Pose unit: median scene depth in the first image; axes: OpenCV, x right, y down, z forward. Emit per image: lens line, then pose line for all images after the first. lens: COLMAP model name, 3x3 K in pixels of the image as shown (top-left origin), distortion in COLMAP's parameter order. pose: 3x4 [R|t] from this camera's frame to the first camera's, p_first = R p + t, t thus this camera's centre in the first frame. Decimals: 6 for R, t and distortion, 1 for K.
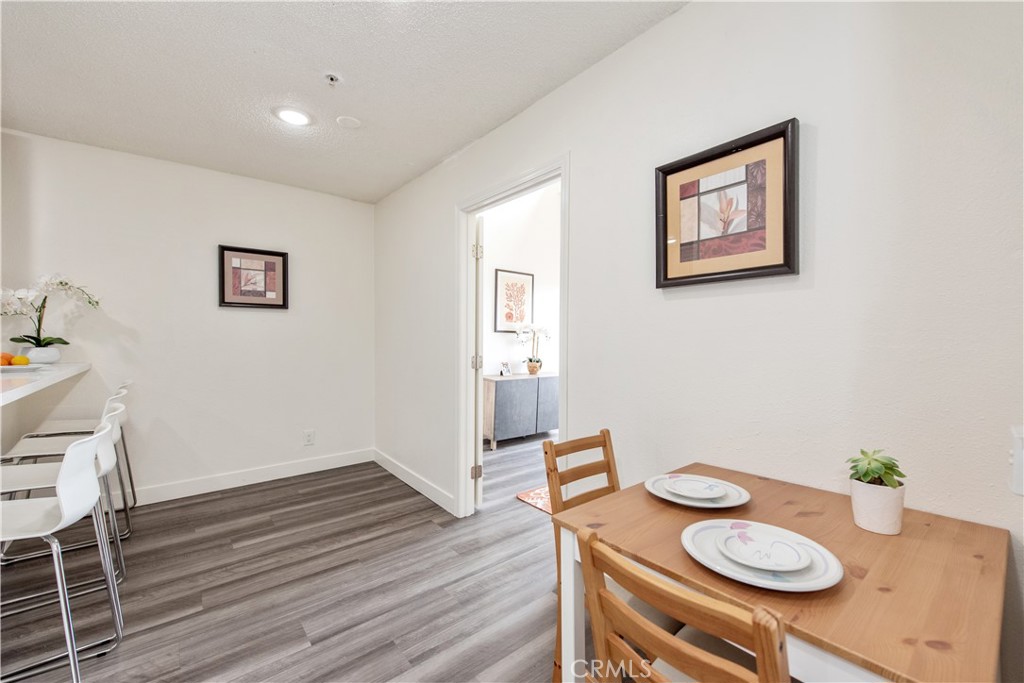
lens RADIAL K [[419.0, 0, 511.3], [0, 419.0, 340.7], [0, 0, 1]] dist [0.000998, 0.000039]
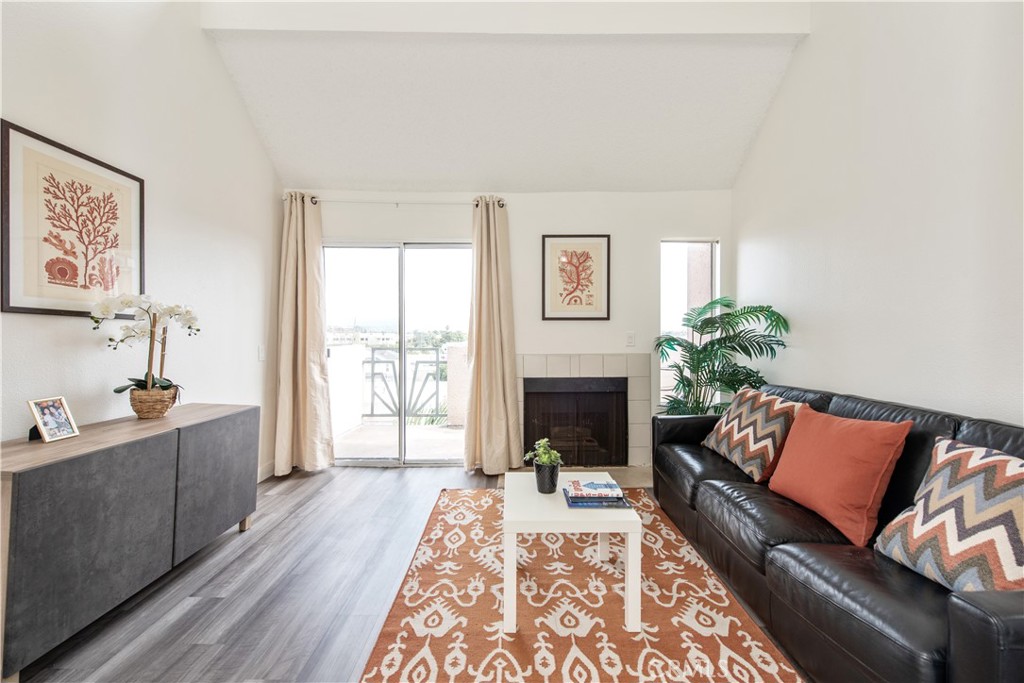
lens RADIAL K [[409.1, 0, 517.5], [0, 409.1, 338.1], [0, 0, 1]] dist [0.006972, -0.000278]
pose [[0.635164, -0.013803, 0.772254, -0.030602], [0.002493, 0.999872, 0.015821, -0.004461], [-0.772373, -0.008124, 0.635117, 0.466725]]
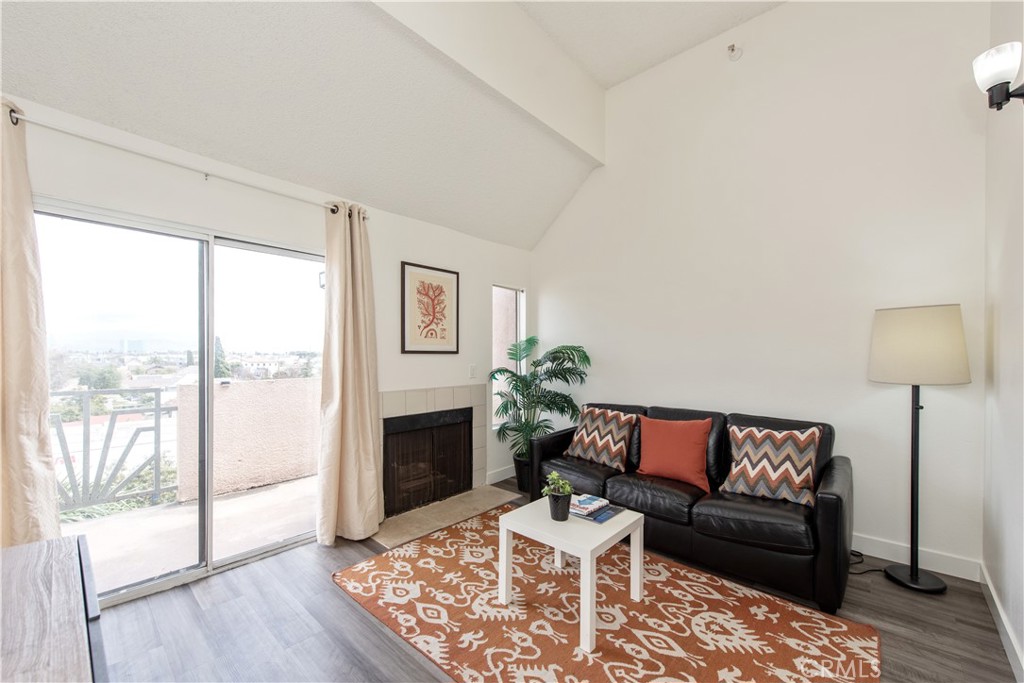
lens RADIAL K [[409.1, 0, 520.9], [0, 409.1, 354.0], [0, 0, 1]] dist [0.006972, -0.000278]
pose [[-0.155672, -0.004277, 0.987800, -0.119531], [-0.008255, 0.999961, 0.003028, -0.024024], [-0.987774, -0.007683, -0.155701, 0.757891]]
